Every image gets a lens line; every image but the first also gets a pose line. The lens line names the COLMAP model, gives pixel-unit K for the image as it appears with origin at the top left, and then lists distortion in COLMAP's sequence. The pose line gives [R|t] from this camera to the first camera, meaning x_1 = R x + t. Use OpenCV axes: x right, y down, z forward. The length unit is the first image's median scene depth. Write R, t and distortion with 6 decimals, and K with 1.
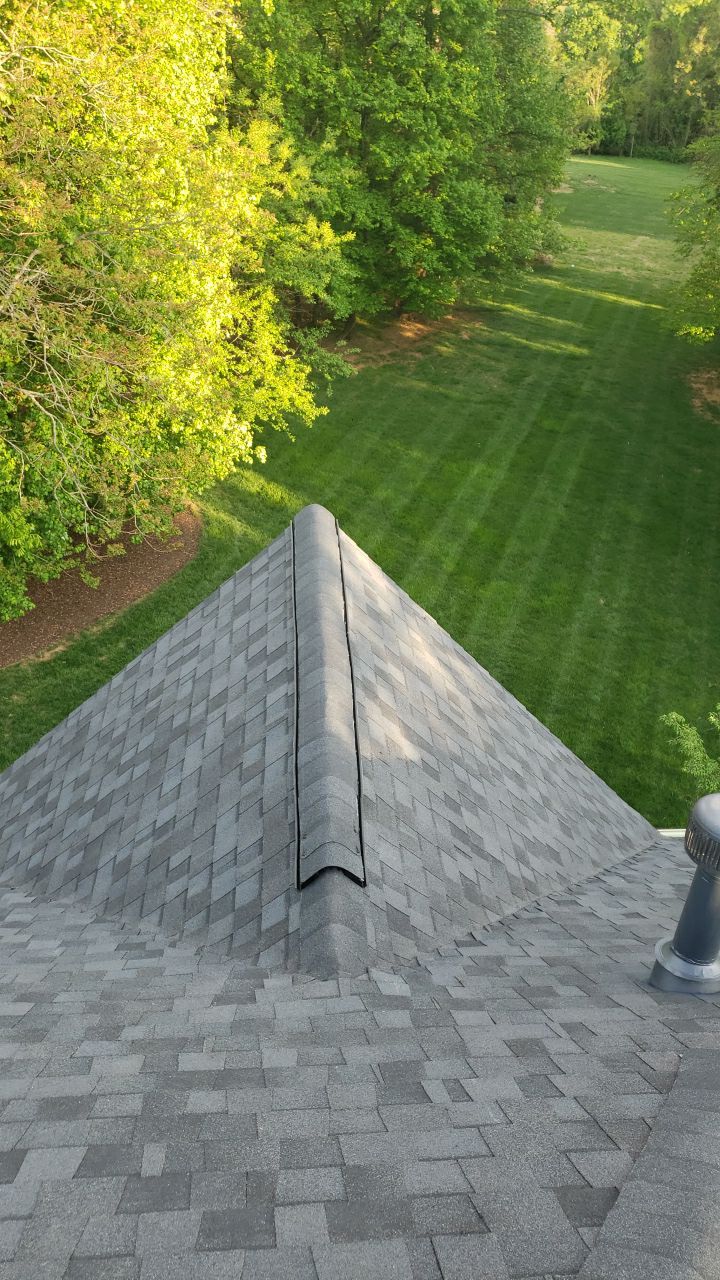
lens RADIAL K [[980.0, 0, 371.9], [0, 980.0, 650.7], [0, 0, 1]] dist [0.047992, -0.033044]
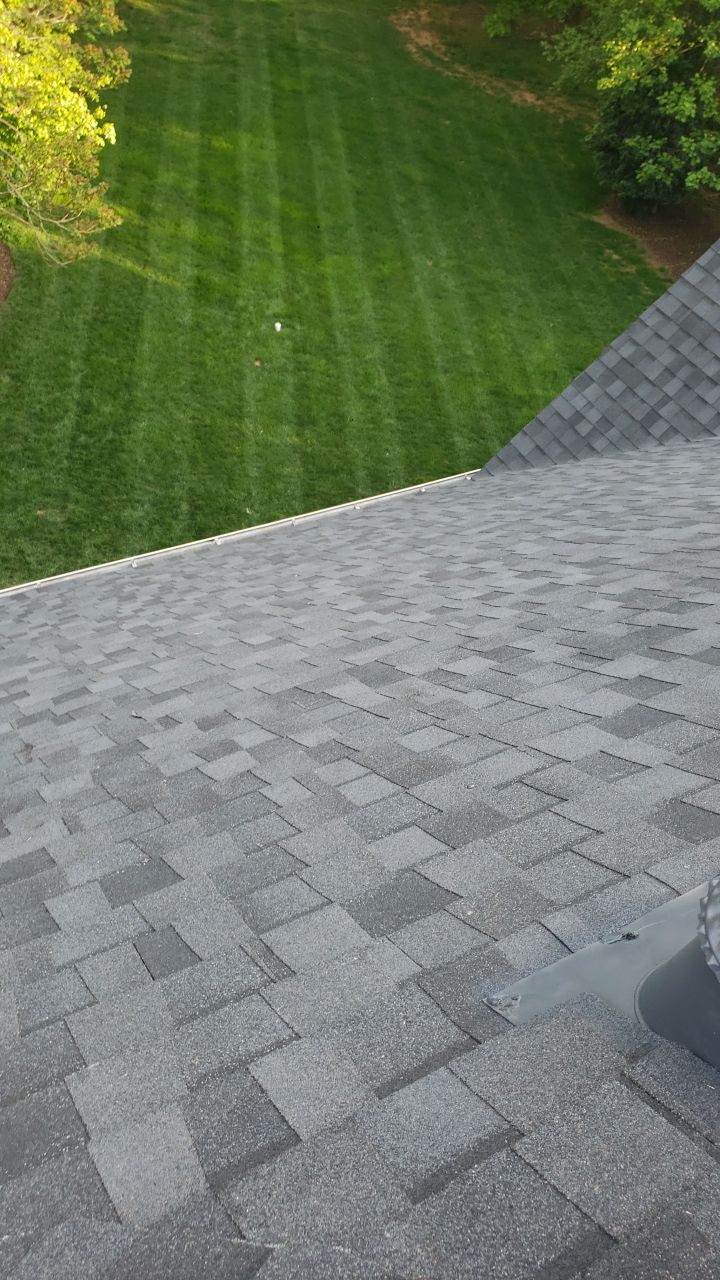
lens RADIAL K [[980.0, 0, 368.4], [0, 980.0, 624.0], [0, 0, 1]] dist [0.047992, -0.033044]
pose [[0.919419, -0.249585, 0.303933, -0.217806], [0.163280, 0.945315, 0.282346, 0.005066], [-0.357782, -0.209969, 0.909893, -0.001688]]
